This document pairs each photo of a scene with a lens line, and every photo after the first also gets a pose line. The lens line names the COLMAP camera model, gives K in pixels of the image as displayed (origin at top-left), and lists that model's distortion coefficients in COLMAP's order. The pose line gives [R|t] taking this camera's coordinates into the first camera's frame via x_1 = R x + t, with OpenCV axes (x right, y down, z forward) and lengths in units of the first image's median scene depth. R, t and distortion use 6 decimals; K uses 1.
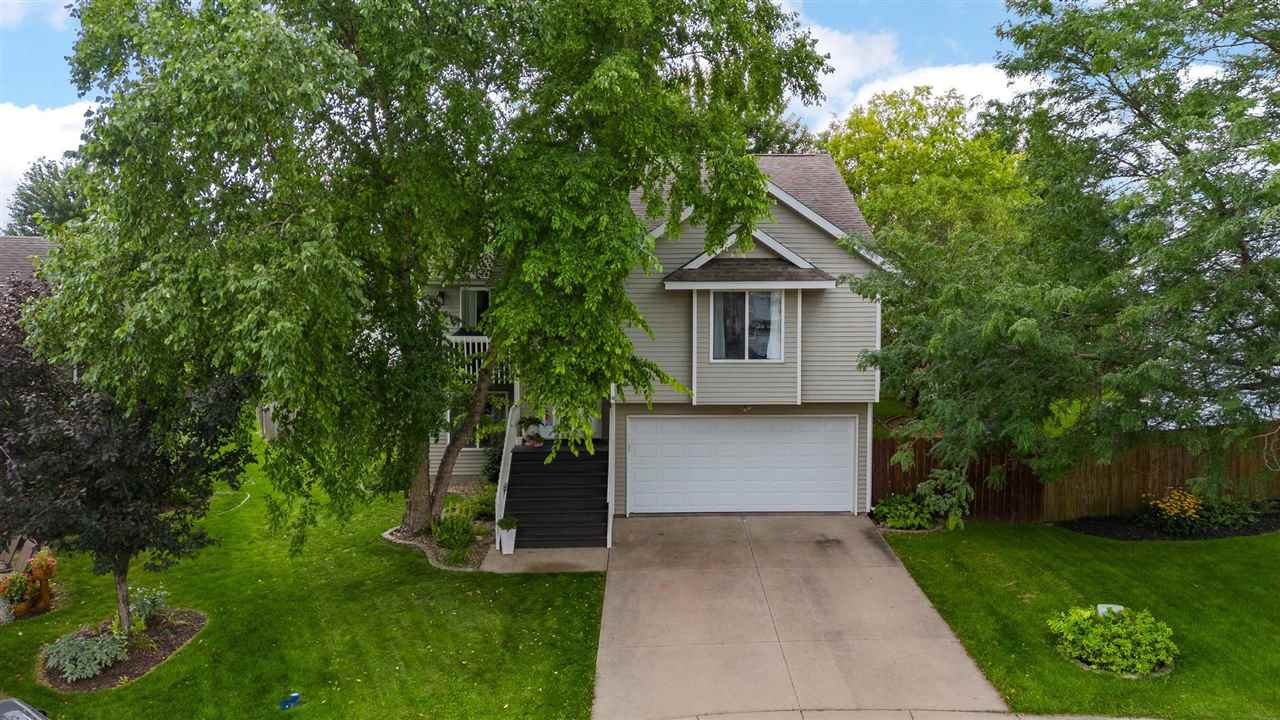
lens RADIAL K [[860.4, 0, 641.7], [0, 860.4, 361.0], [0, 0, 1]] dist [0.059841, -0.010740]
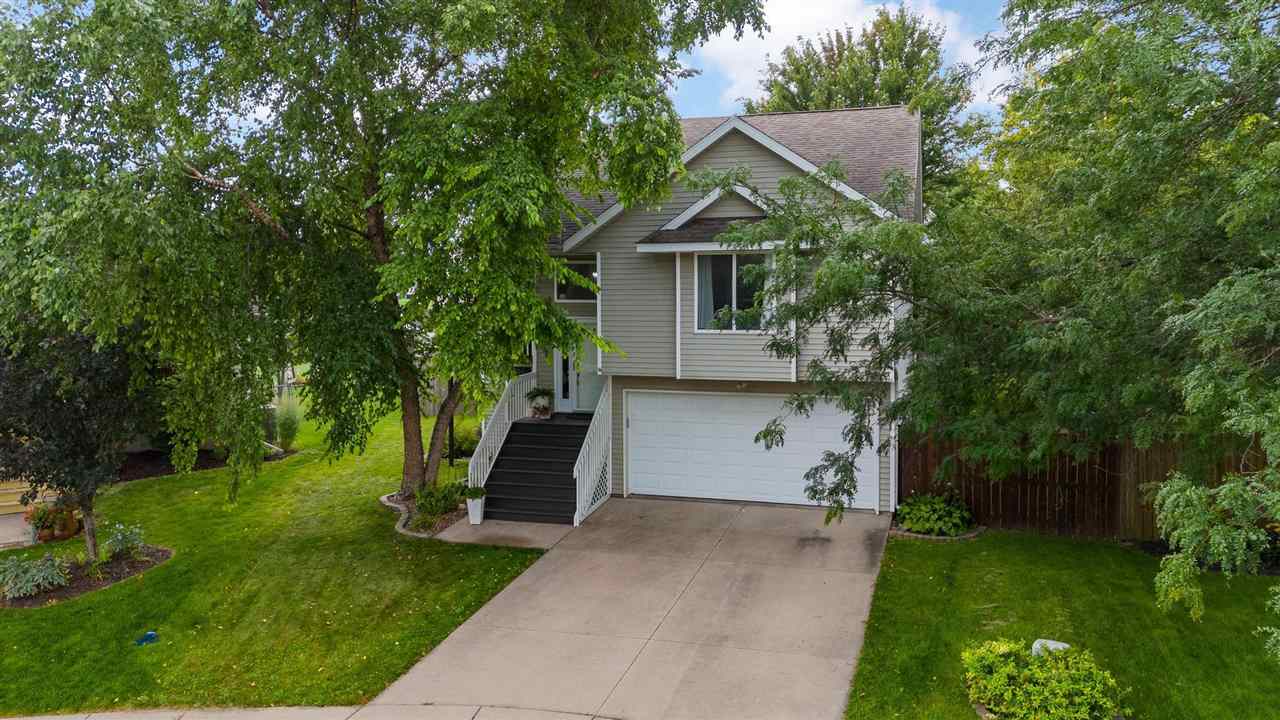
lens RADIAL K [[860.4, 0, 643.4], [0, 860.4, 354.9], [0, 0, 1]] dist [0.059841, -0.010740]
pose [[0.950509, 0.017514, -0.310203, 0.376092], [-0.017043, 0.999846, 0.004229, 0.026672], [0.310229, 0.001268, 0.950661, 0.141445]]
